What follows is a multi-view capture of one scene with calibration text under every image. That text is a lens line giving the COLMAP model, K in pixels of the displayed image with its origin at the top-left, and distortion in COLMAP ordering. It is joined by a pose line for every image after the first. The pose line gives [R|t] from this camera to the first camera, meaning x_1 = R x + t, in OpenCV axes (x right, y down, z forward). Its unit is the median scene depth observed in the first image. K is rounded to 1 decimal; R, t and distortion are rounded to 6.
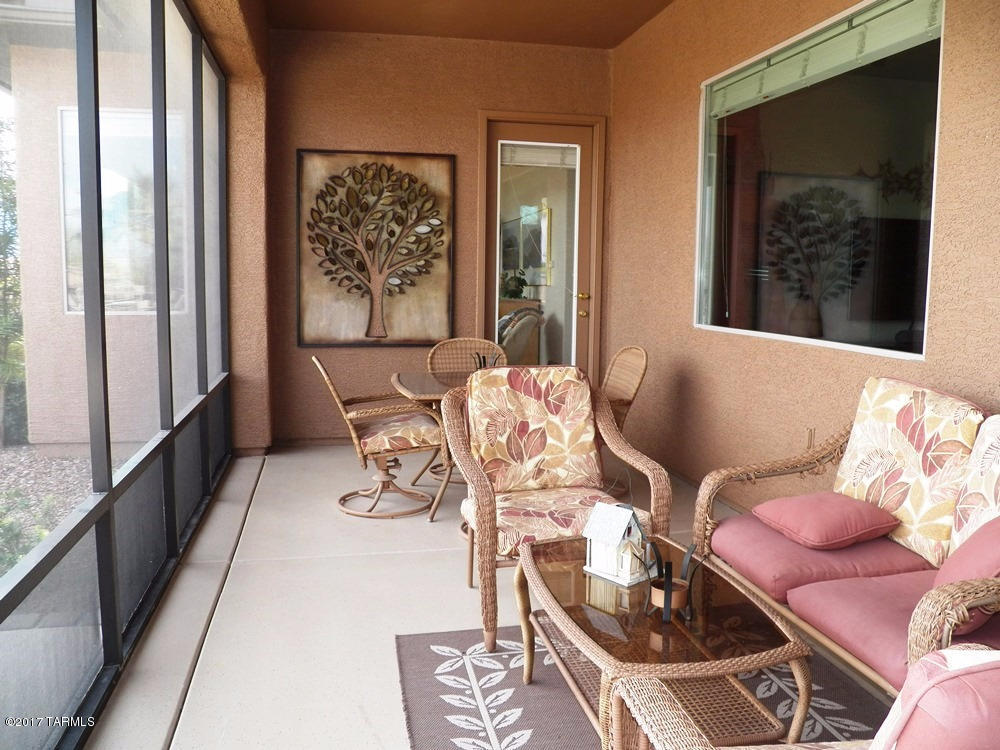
lens RADIAL K [[826.1, 0, 500.0], [0, 826.1, 375.0], [0, 0, 1]] dist [-0.107120, 0.007268]
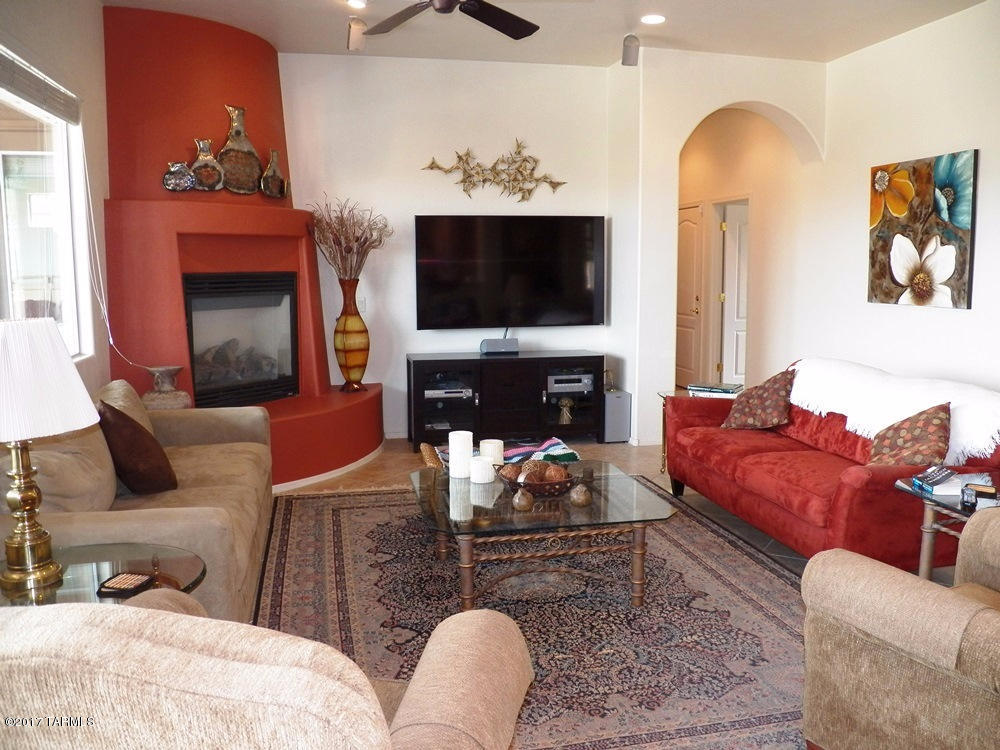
lens RADIAL K [[826.1, 0, 500.0], [0, 826.1, 375.0], [0, 0, 1]] dist [-0.107120, 0.007268]
pose [[0.999741, -0.020155, 0.010534, 0.568947], [0.019996, 0.999688, 0.014999, -0.031631], [-0.010833, -0.014785, 0.999832, 0.079907]]
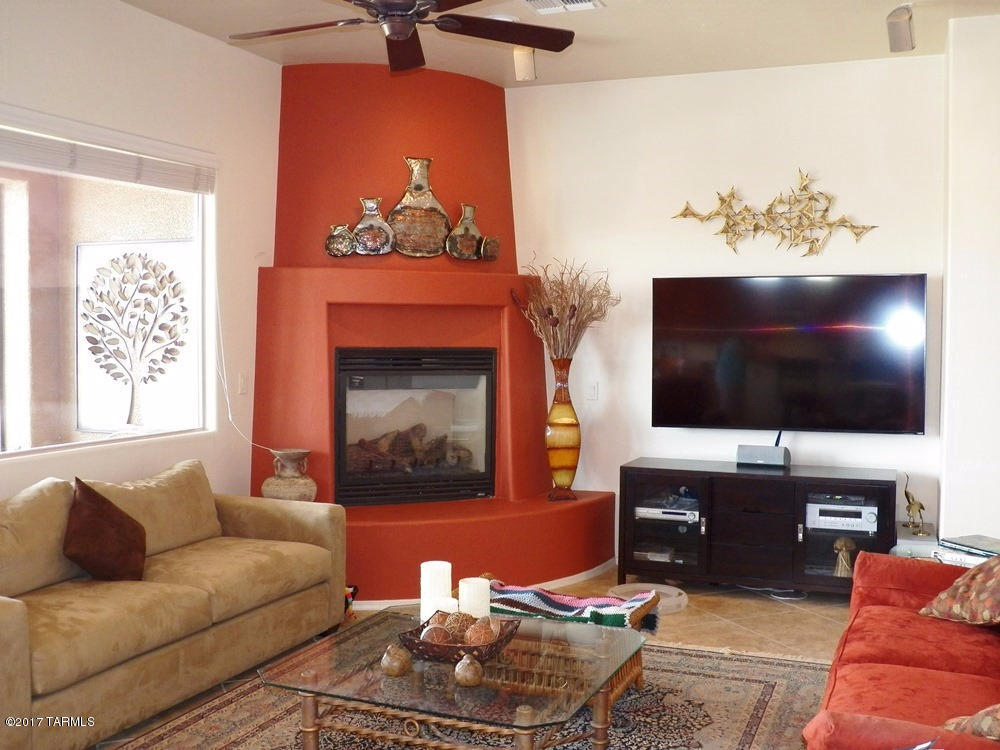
lens RADIAL K [[1040.2, 0, 500.0], [0, 1040.2, 375.0], [0, 0, 1]] dist [-0.096594, 0.030266]
pose [[0.832333, 0.012631, -0.554132, 0.903840], [-0.057780, 0.996271, -0.064080, -0.051926], [0.551256, 0.085354, 0.829959, 0.207643]]
